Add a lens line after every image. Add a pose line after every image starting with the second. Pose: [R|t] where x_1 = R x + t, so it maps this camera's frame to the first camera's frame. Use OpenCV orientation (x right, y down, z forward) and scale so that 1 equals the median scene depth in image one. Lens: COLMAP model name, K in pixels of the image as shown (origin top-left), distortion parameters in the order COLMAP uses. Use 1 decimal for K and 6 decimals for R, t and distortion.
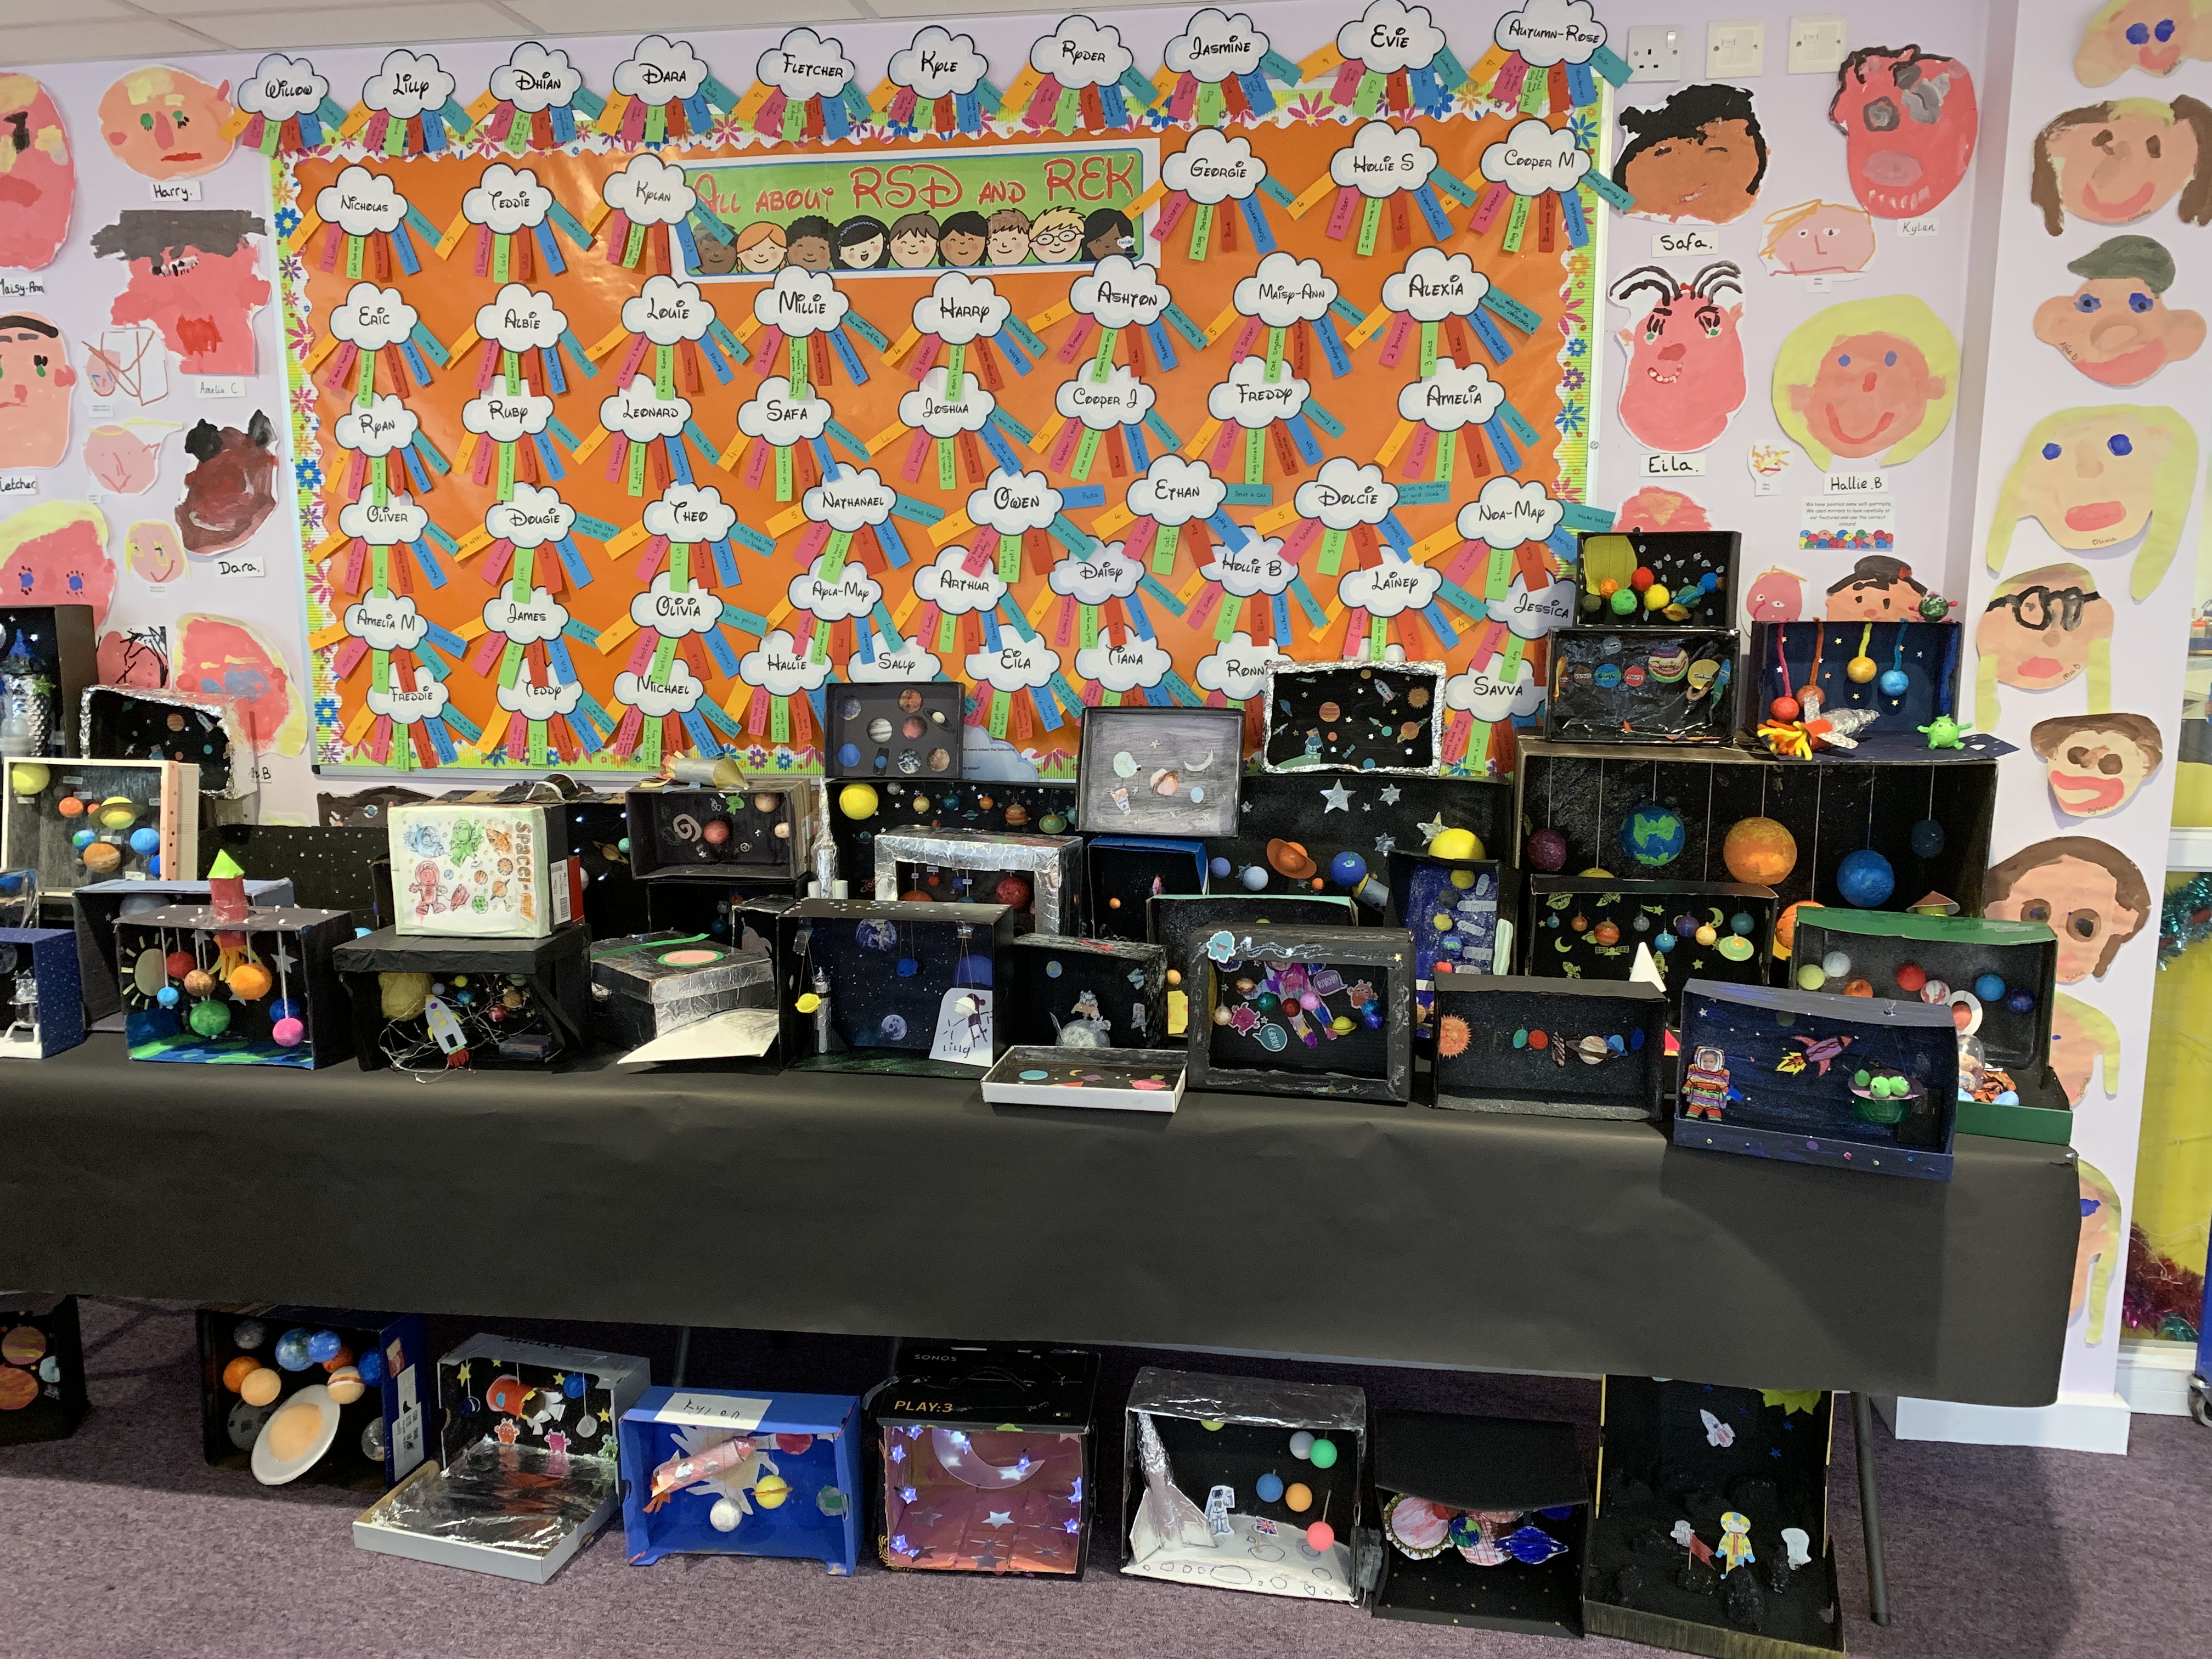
lens RADIAL K [[1670.2, 0, 1076.3], [0, 1670.2, 847.4], [0, 0, 1]] dist [0.030271, -0.024661]
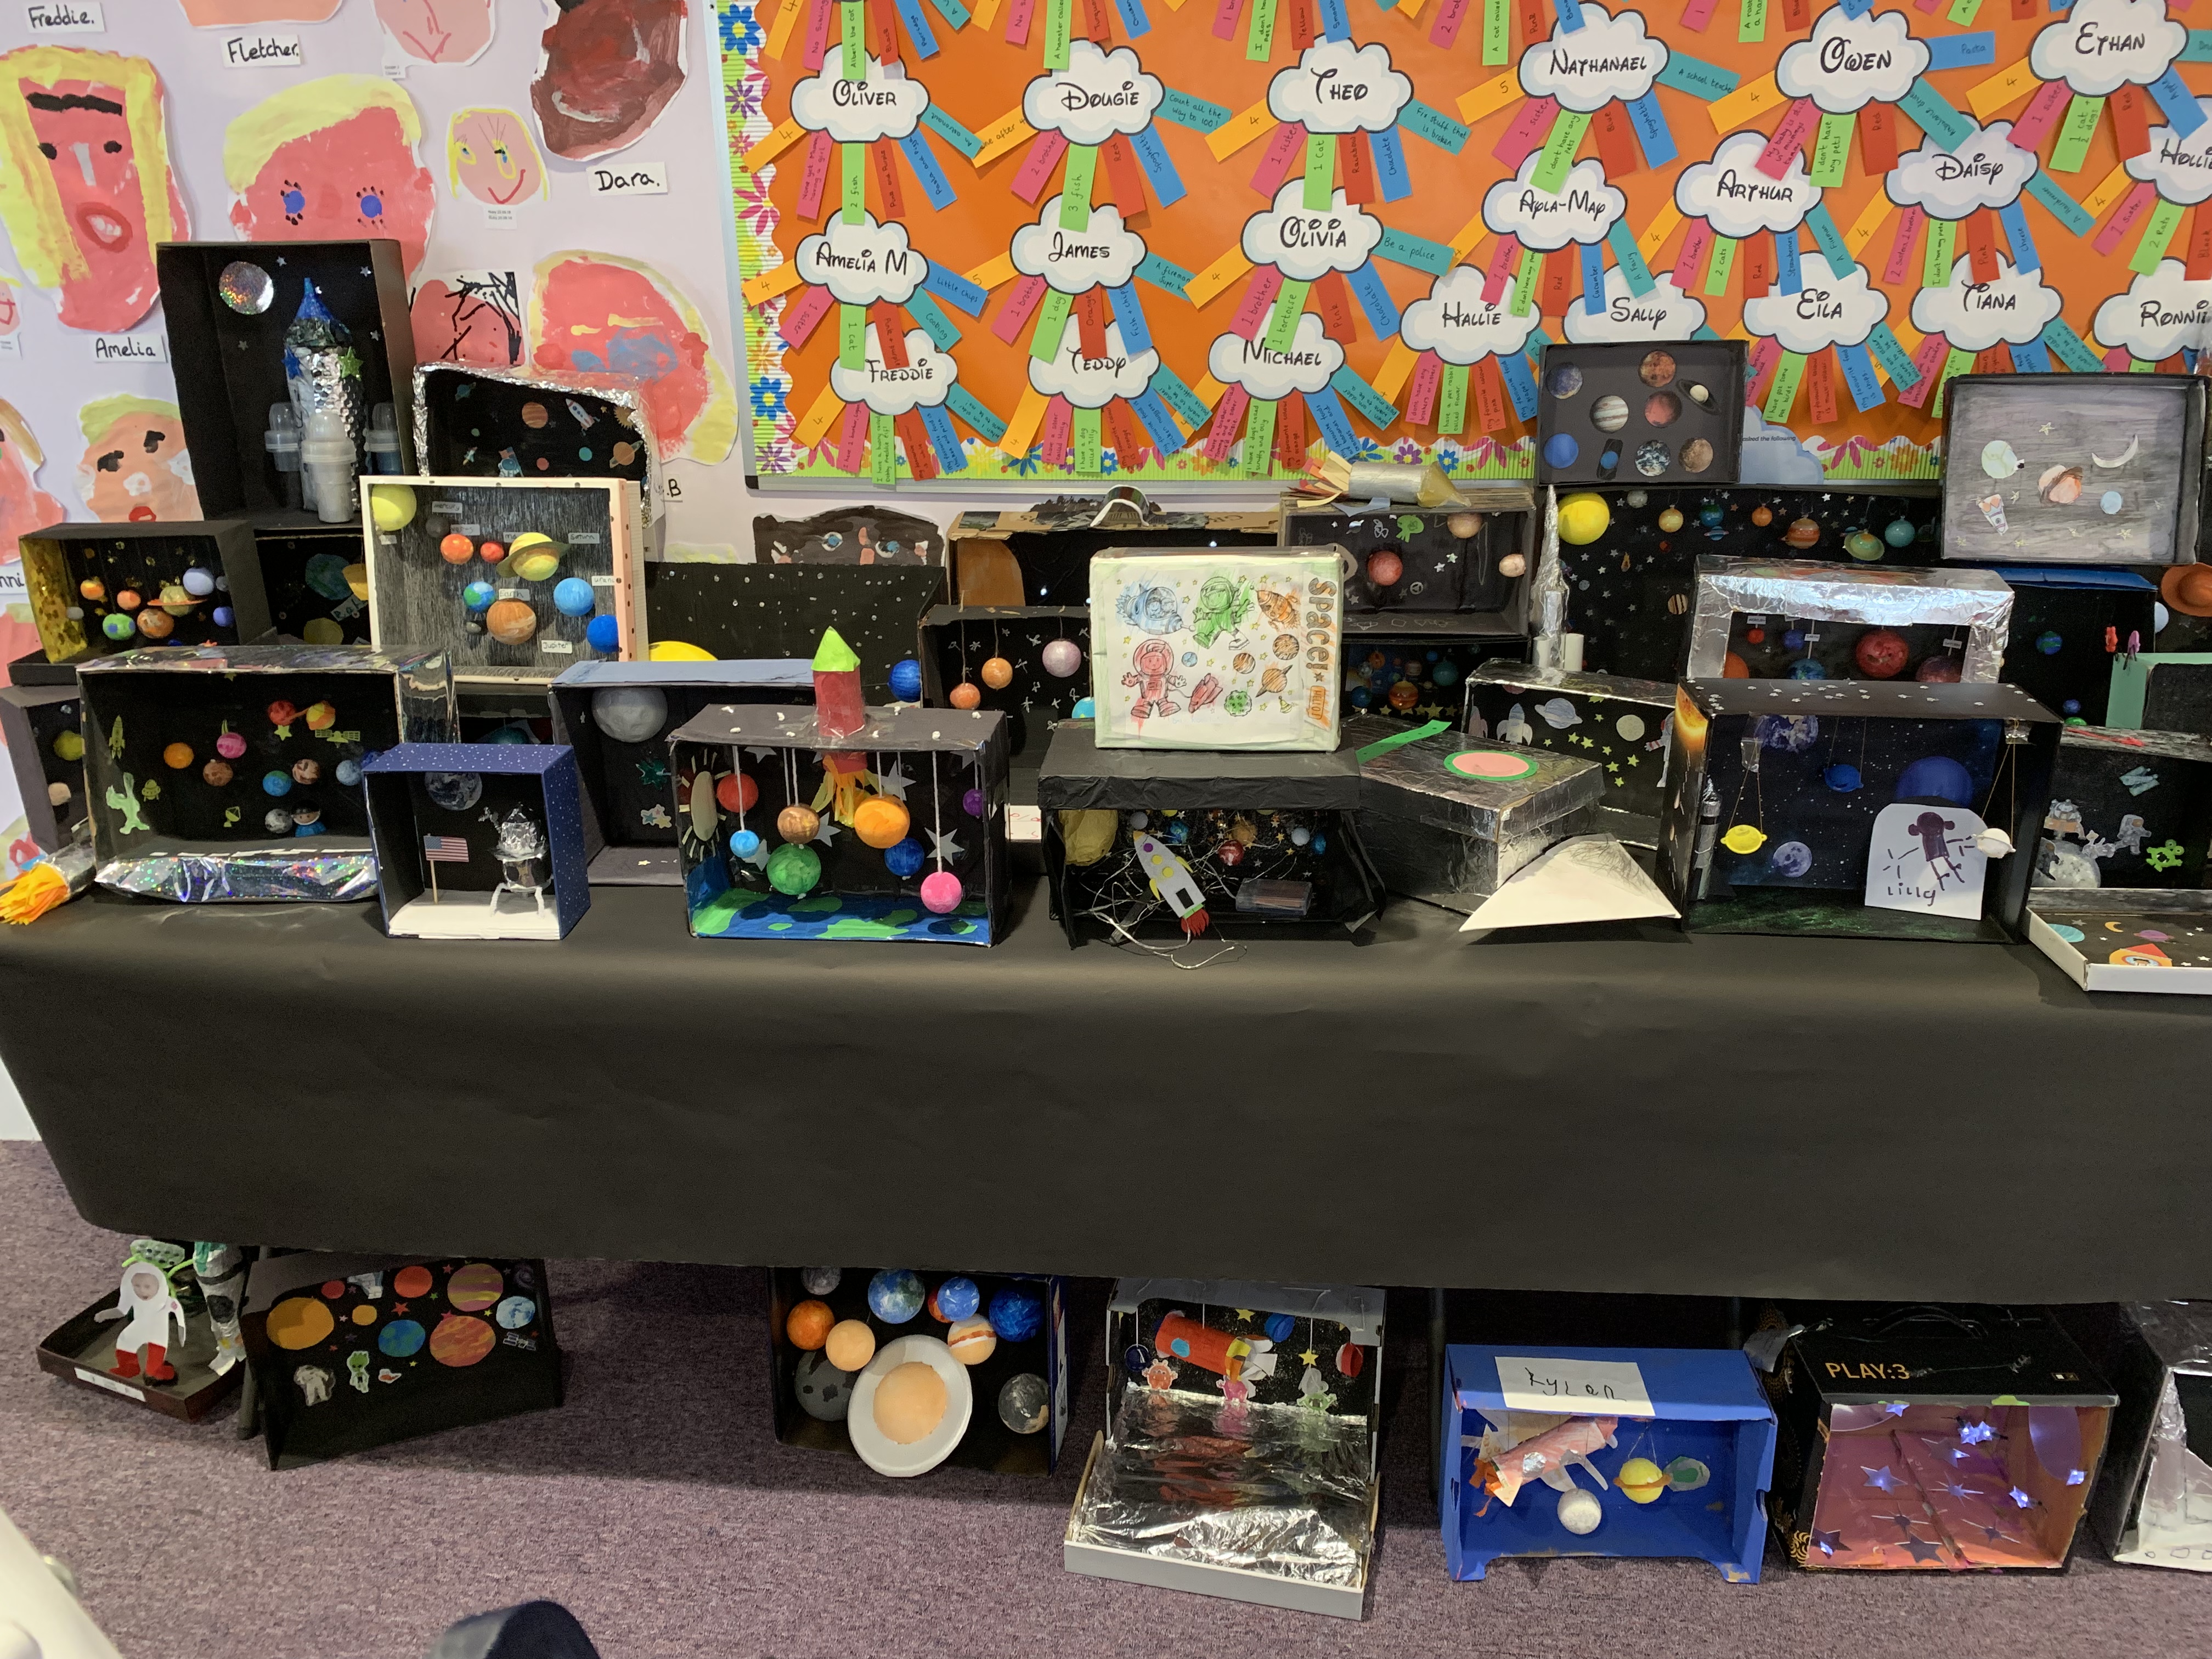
lens RADIAL K [[1670.2, 0, 1094.2], [0, 1670.2, 837.8], [0, 0, 1]] dist [0.030271, -0.024661]
pose [[0.997248, -0.033238, 0.066264, -0.396935], [0.019587, 0.980226, 0.196909, -0.039393], [-0.071499, -0.195069, 0.978180, 0.296800]]
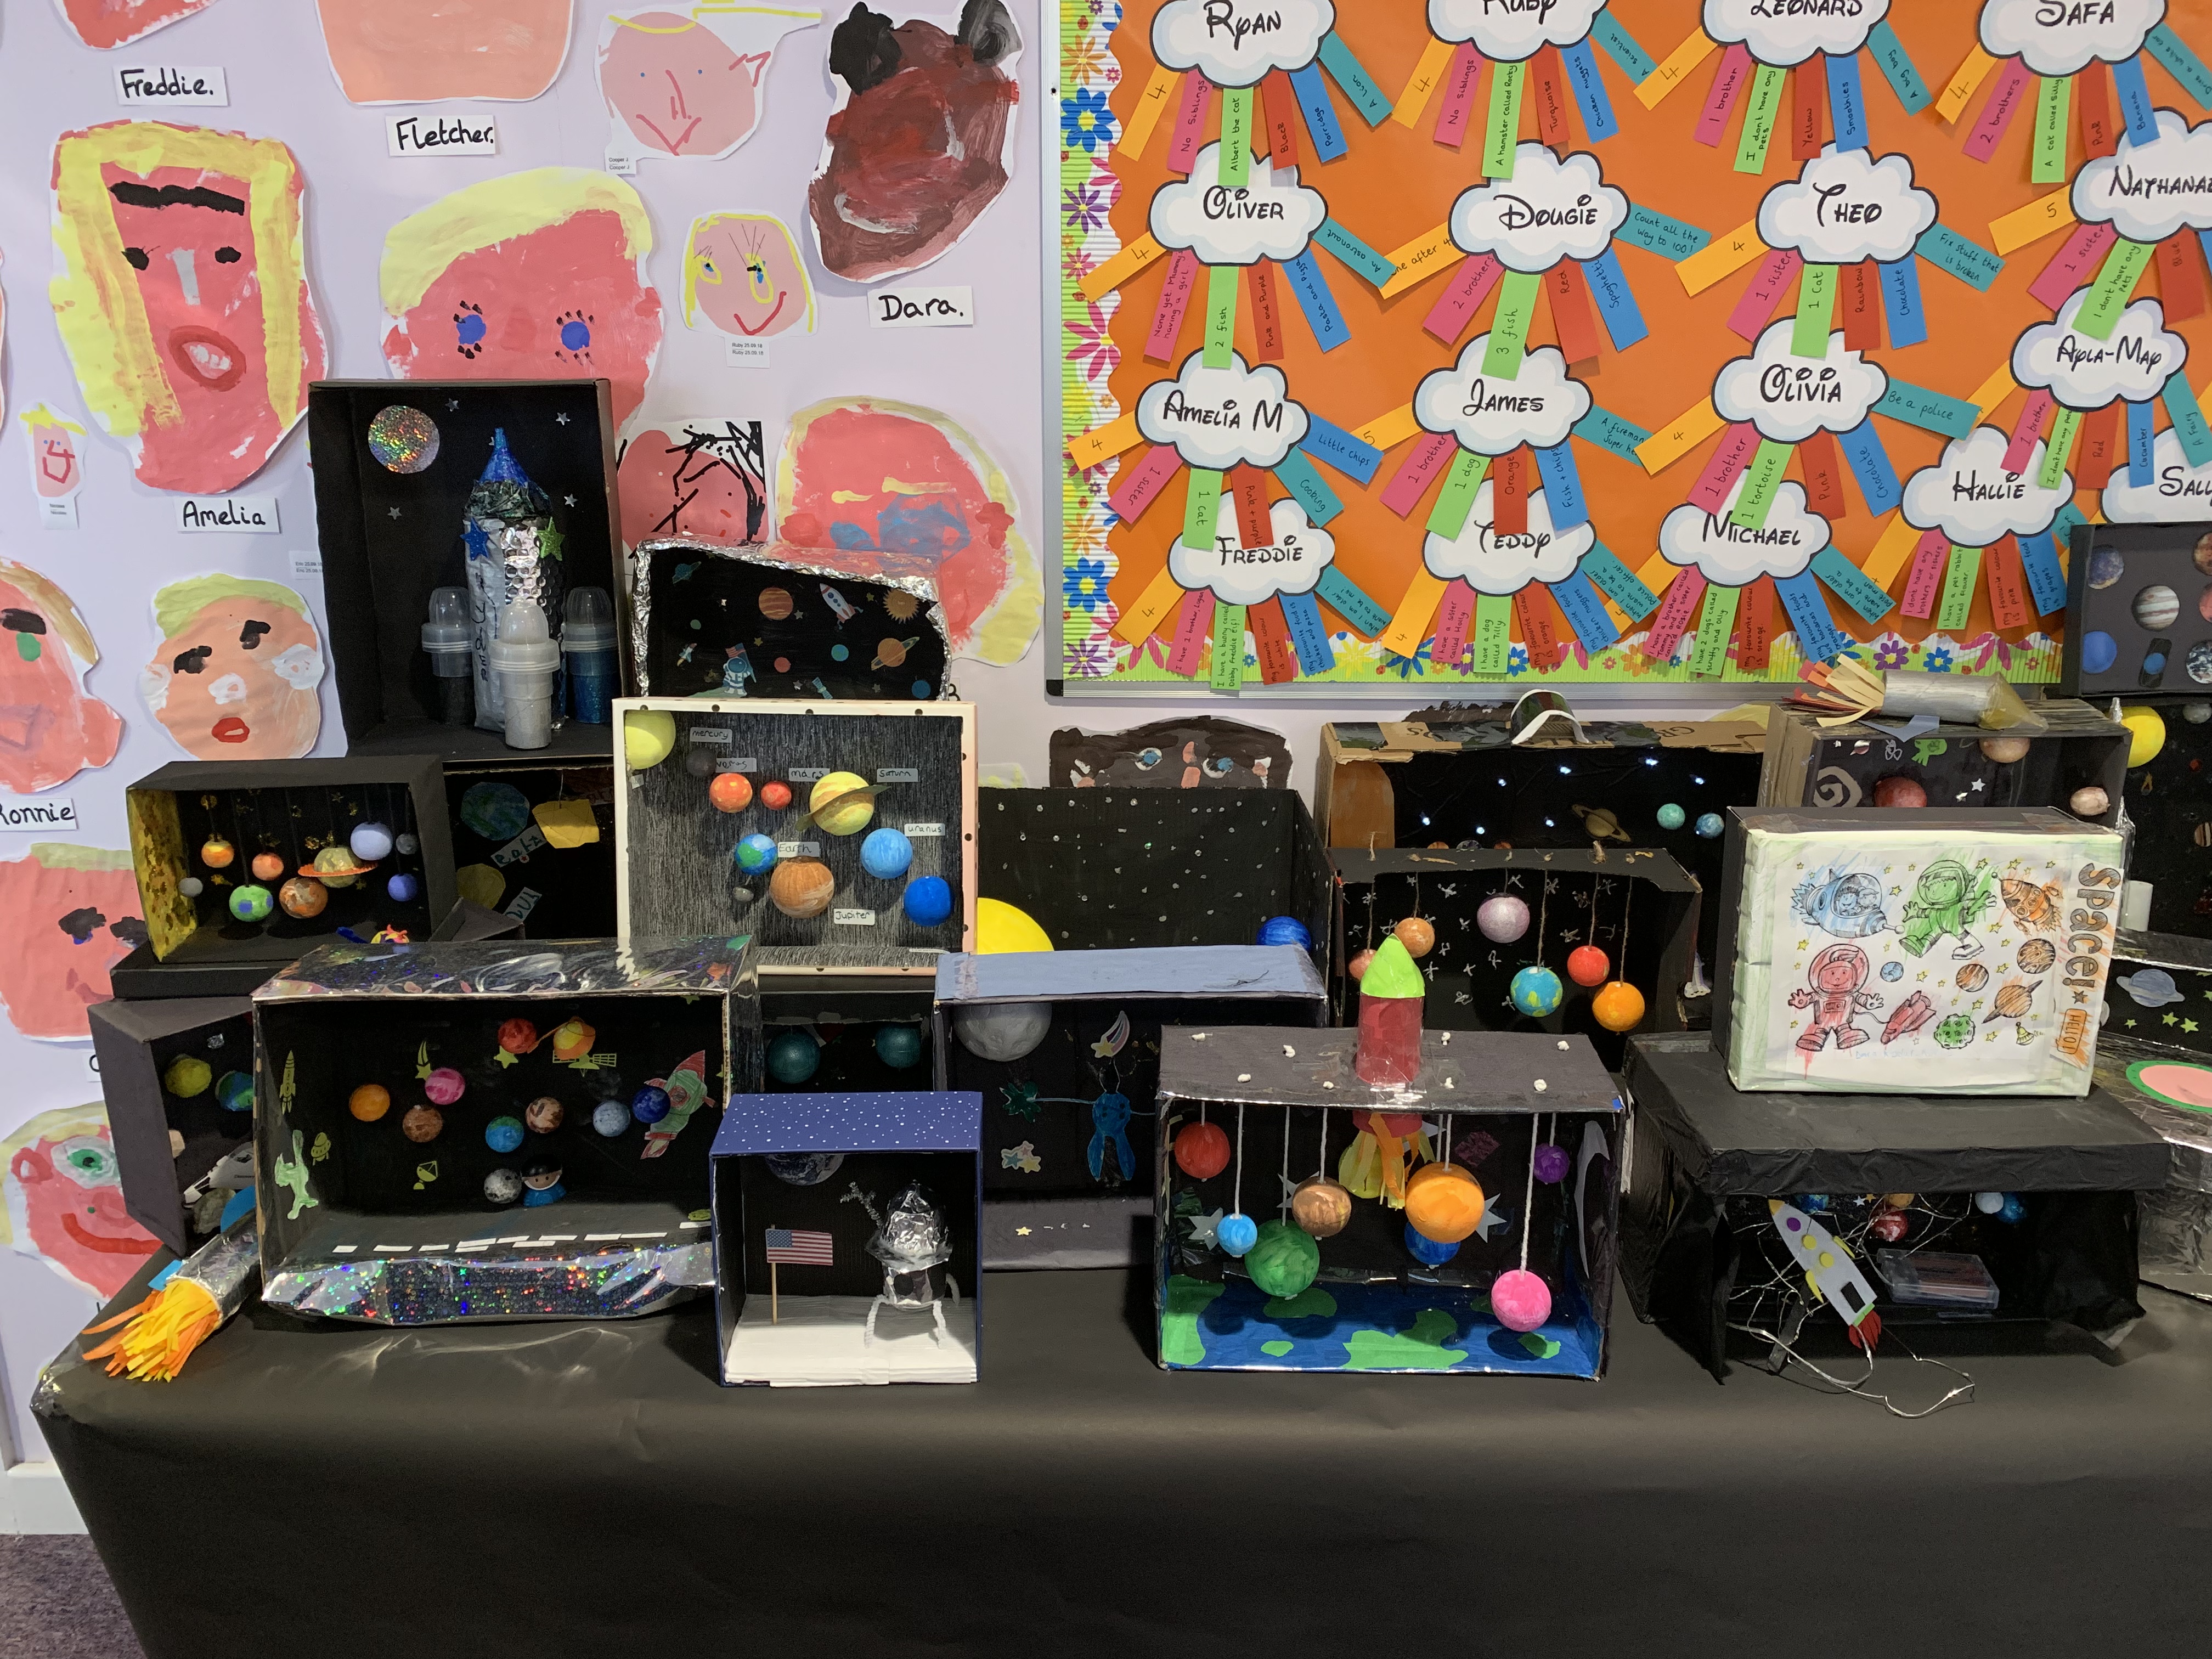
lens RADIAL K [[1670.2, 0, 1089.4], [0, 1670.2, 841.9], [0, 0, 1]] dist [0.030271, -0.024661]
pose [[0.987968, -0.038798, 0.149715, -0.578839], [0.018792, 0.990965, 0.132795, -0.075781], [-0.153515, -0.128384, 0.979771, 0.497937]]
